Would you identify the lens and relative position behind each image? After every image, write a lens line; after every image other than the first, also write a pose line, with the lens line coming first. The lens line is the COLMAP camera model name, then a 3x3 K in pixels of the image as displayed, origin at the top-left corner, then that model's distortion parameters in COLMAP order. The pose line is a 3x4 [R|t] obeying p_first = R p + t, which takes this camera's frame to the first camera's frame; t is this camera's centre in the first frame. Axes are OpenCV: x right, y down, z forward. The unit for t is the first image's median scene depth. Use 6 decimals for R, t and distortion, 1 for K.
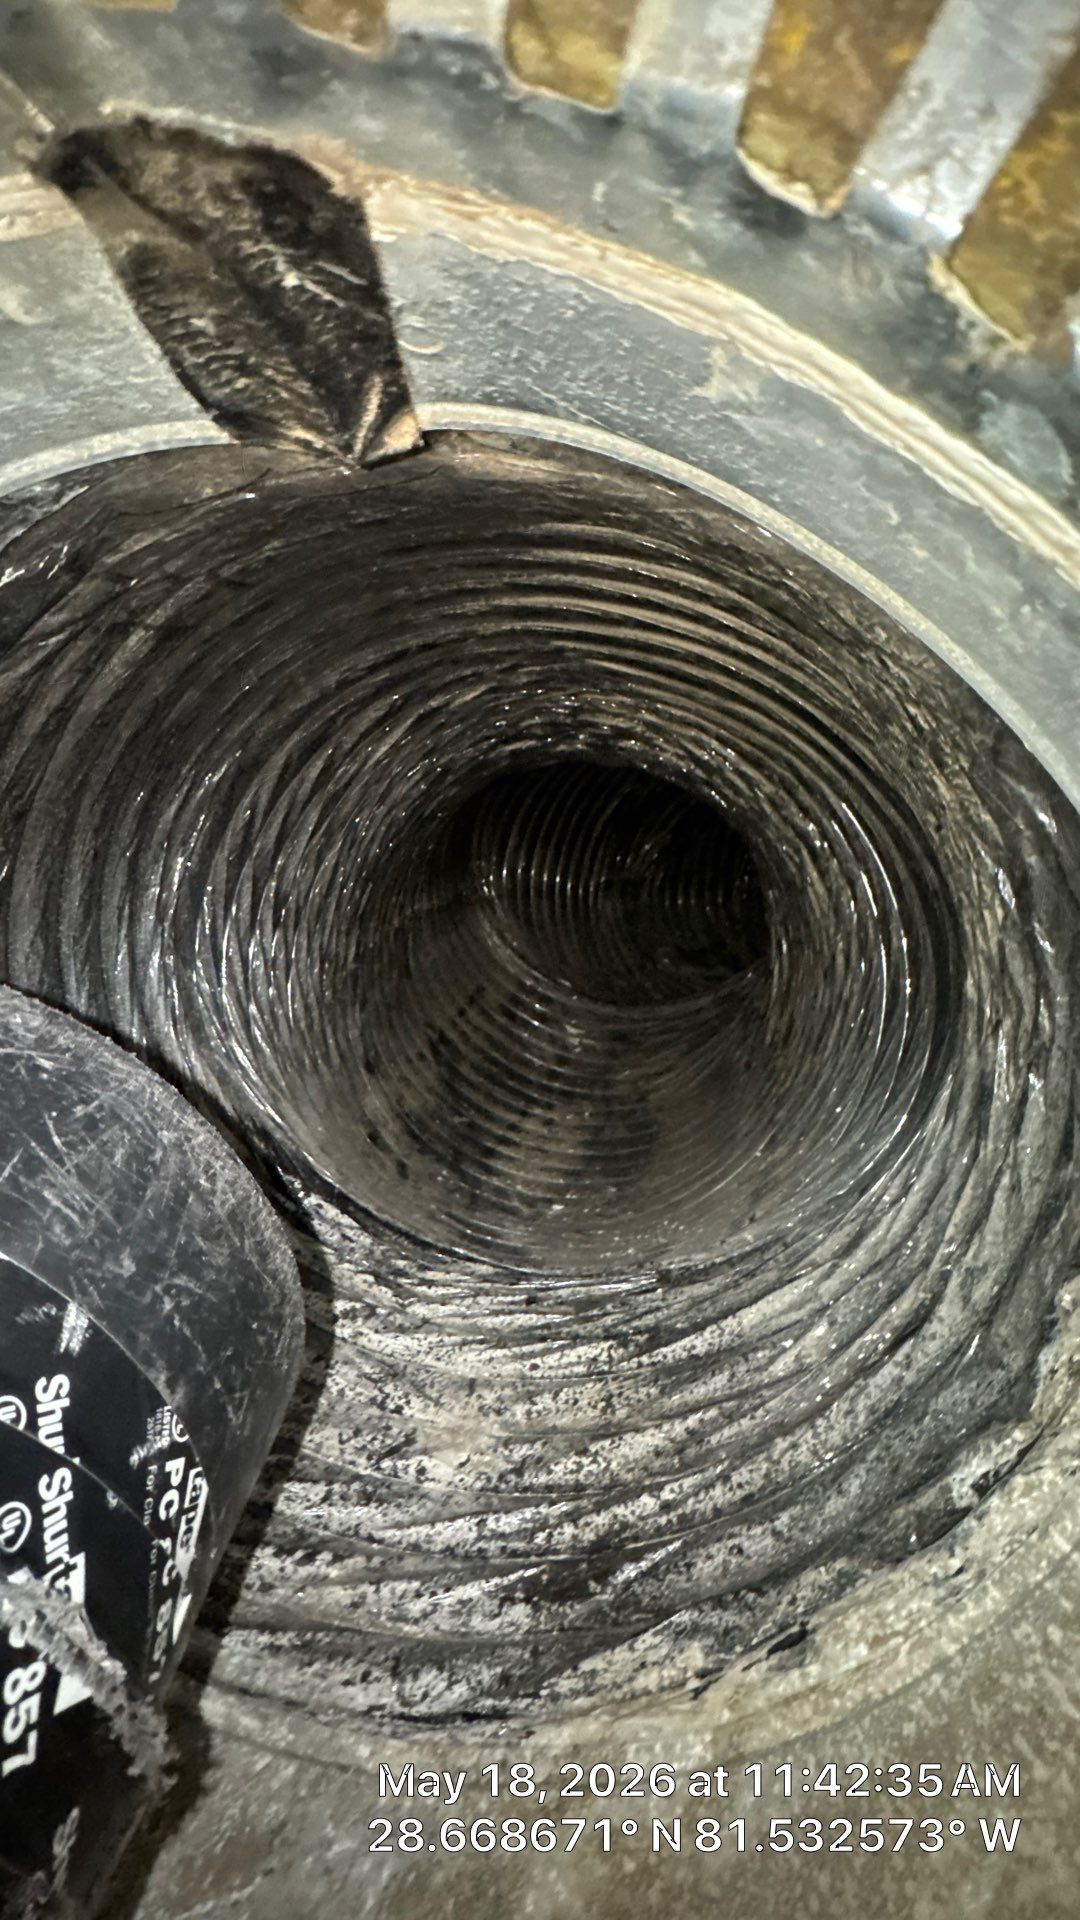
lens RADIAL K [[782.1, 0, 545.4], [0, 782.1, 951.2], [0, 0, 1]] dist [-0.007350, 0.004093]
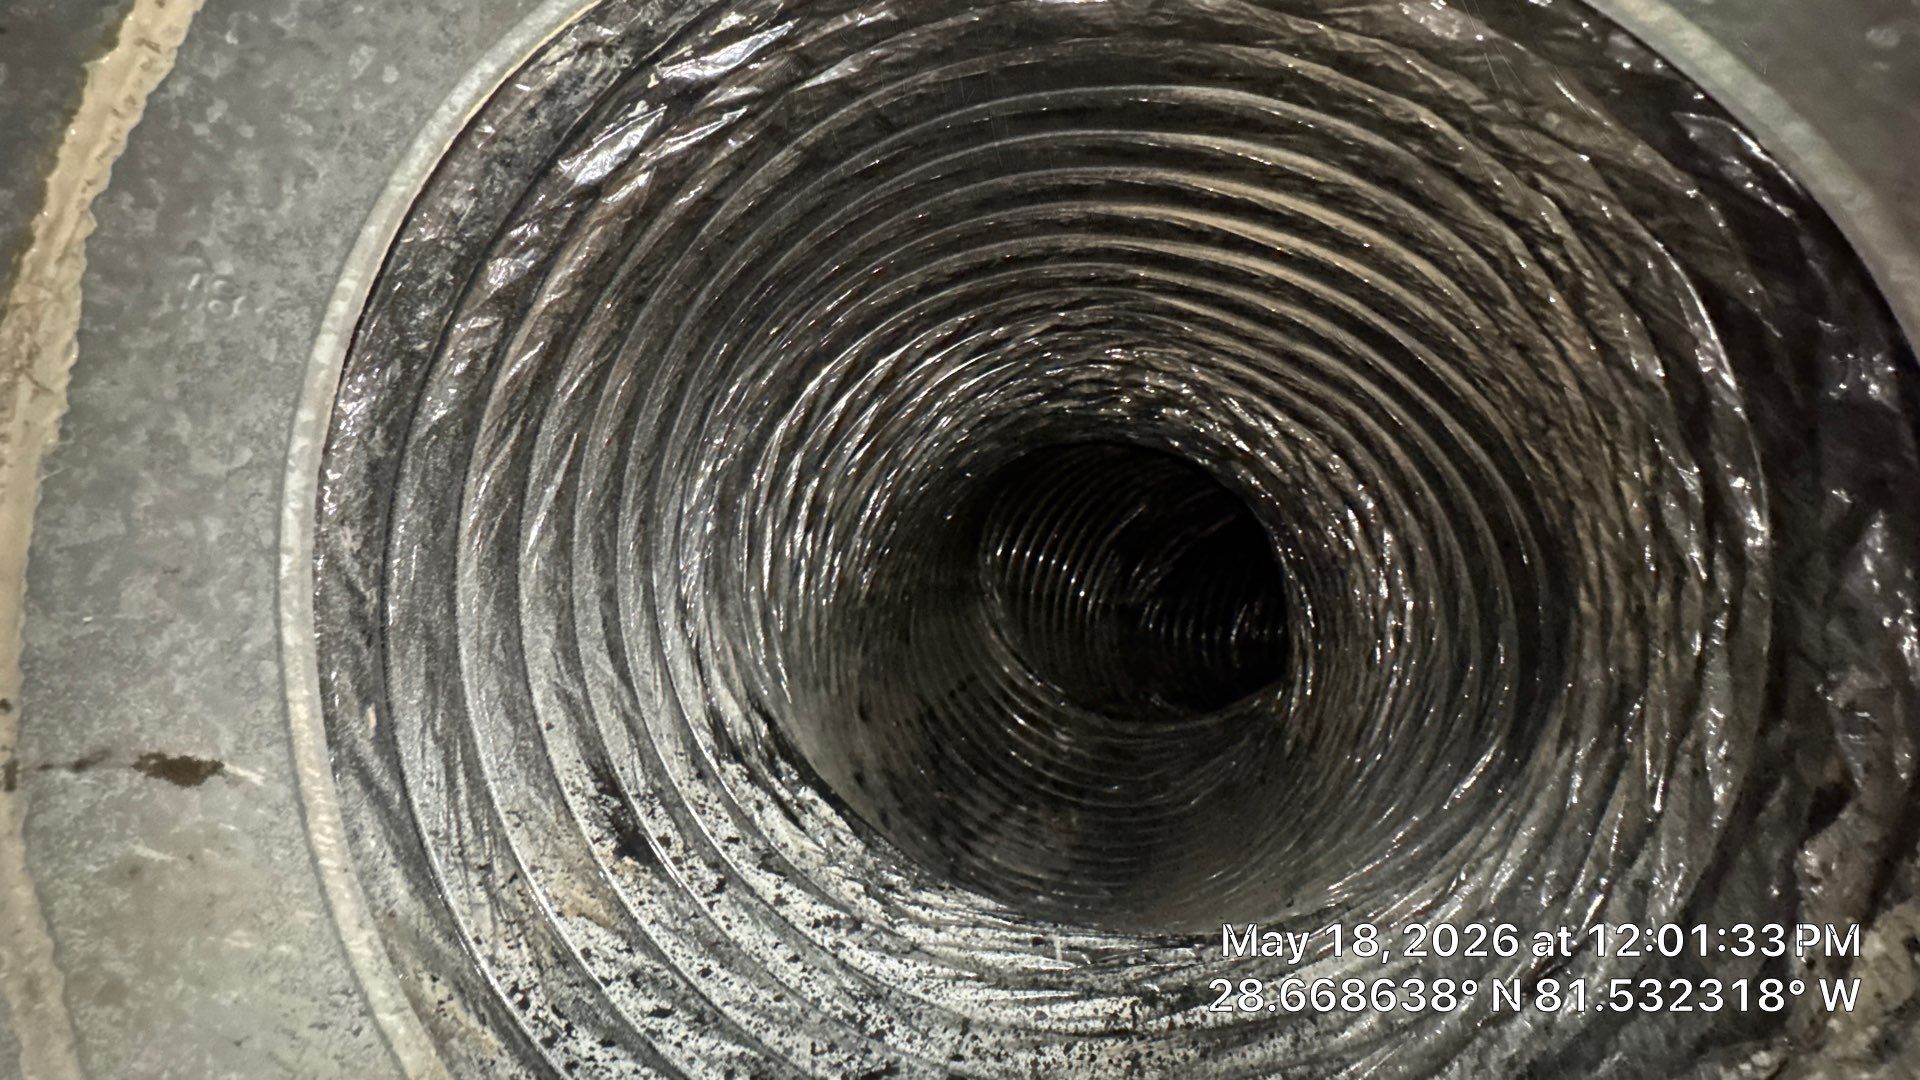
lens RADIAL K [[782.1, 0, 968.8], [0, 782.1, 526.9], [0, 0, 1]] dist [-0.007350, 0.004093]
pose [[0.989783, 0.119309, -0.078070, -0.092235], [-0.134197, 0.964520, -0.227359, 0.237236], [0.048174, 0.235513, 0.970677, 0.059605]]
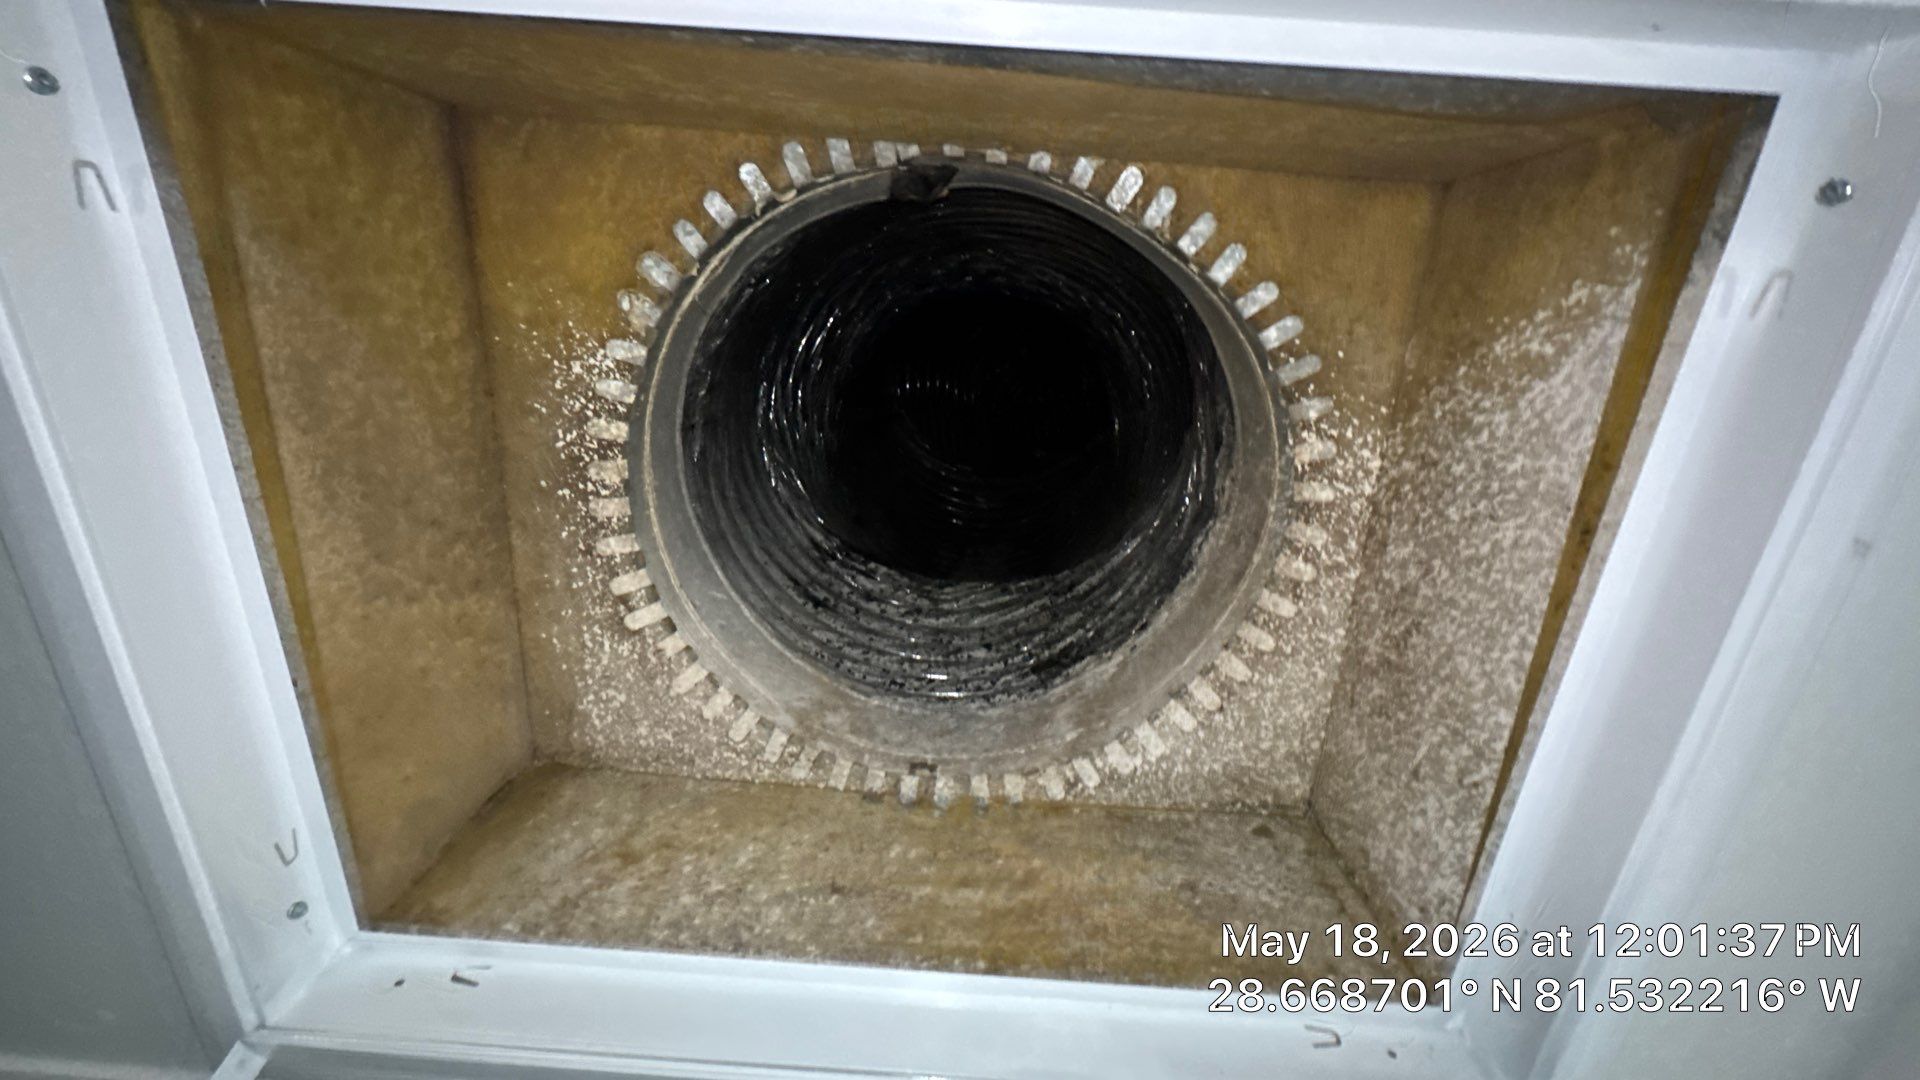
lens RADIAL K [[782.1, 0, 971.7], [0, 782.1, 527.3], [0, 0, 1]] dist [-0.007350, 0.004093]
pose [[0.983349, -0.168191, 0.068826, -0.217556], [0.165380, 0.985215, 0.044736, 0.228631], [-0.075332, -0.032609, 0.996625, -0.922509]]
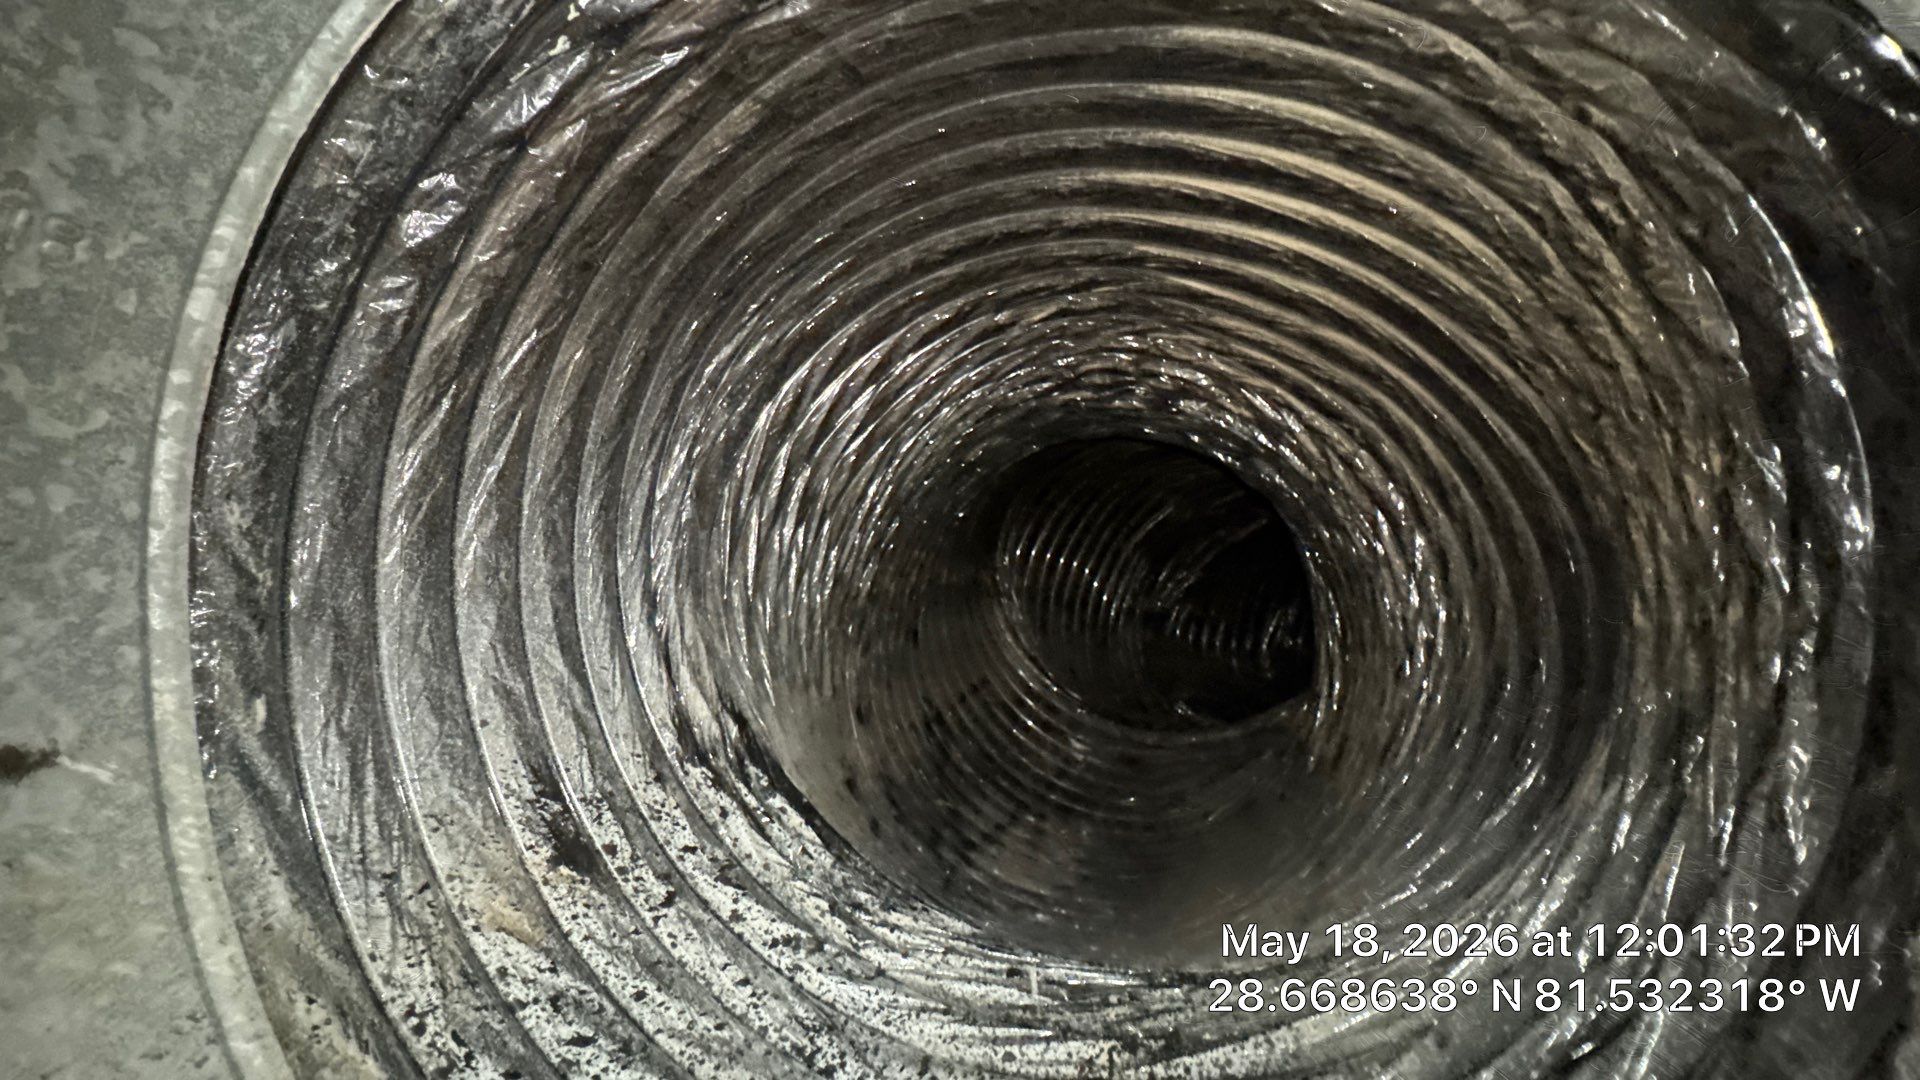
lens RADIAL K [[782.1, 0, 969.0], [0, 782.1, 528.6], [0, 0, 1]] dist [-0.007350, 0.004093]
pose [[0.982748, 0.137002, -0.124244, -0.030172], [-0.161926, 0.961948, -0.220081, 0.219697], [0.089364, 0.236402, 0.967537, 0.141780]]
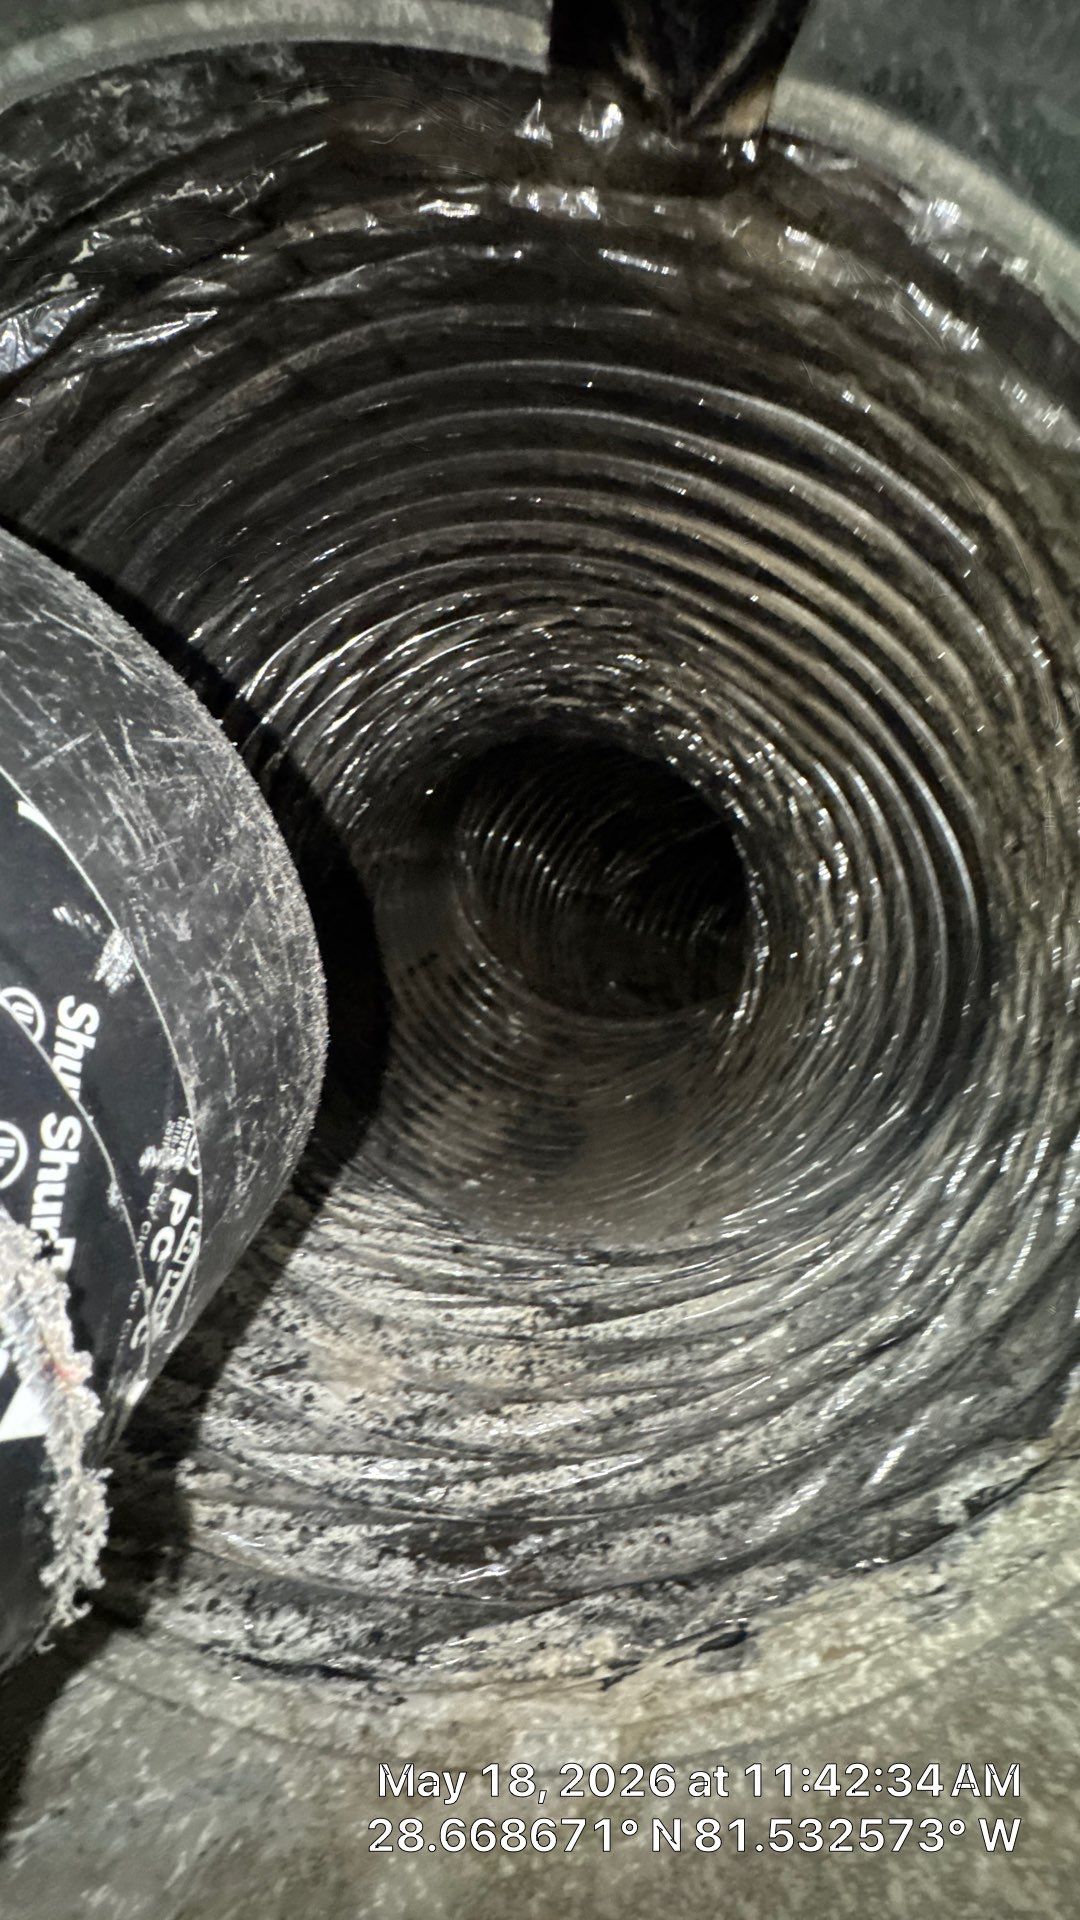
lens RADIAL K [[782.1, 0, 550.5], [0, 782.1, 953.2], [0, 0, 1]] dist [-0.007350, 0.004093]
pose [[0.961946, 0.256588, 0.093927, -0.099316], [-0.253353, 0.966323, -0.045086, 0.141417], [-0.102332, 0.019574, 0.994558, 0.082100]]
